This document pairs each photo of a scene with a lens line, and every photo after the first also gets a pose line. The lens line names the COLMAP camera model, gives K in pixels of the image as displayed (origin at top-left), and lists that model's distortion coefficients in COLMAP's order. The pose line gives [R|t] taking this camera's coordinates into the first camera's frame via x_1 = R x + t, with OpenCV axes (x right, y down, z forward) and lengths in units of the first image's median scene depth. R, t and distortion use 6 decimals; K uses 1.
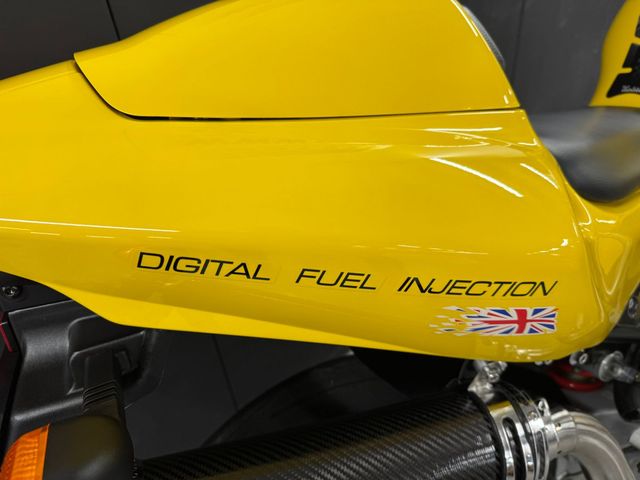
lens RADIAL K [[449.0, 0, 323.1], [0, 449.0, 238.3], [0, 0, 1]] dist [-0.020298, -0.014519]
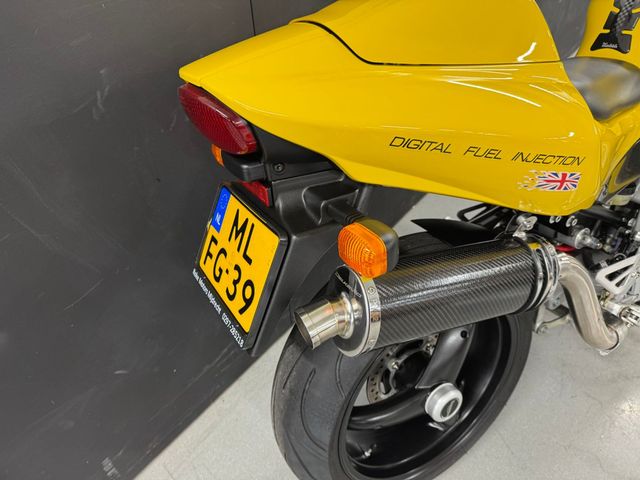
lens RADIAL K [[449.0, 0, 315.8], [0, 449.0, 239.4], [0, 0, 1]] dist [-0.020298, -0.014519]
pose [[0.994682, -0.022121, 0.100586, -0.739103], [0.008723, 0.991247, 0.131735, 0.165880], [-0.102620, -0.130157, 0.986169, -0.724808]]
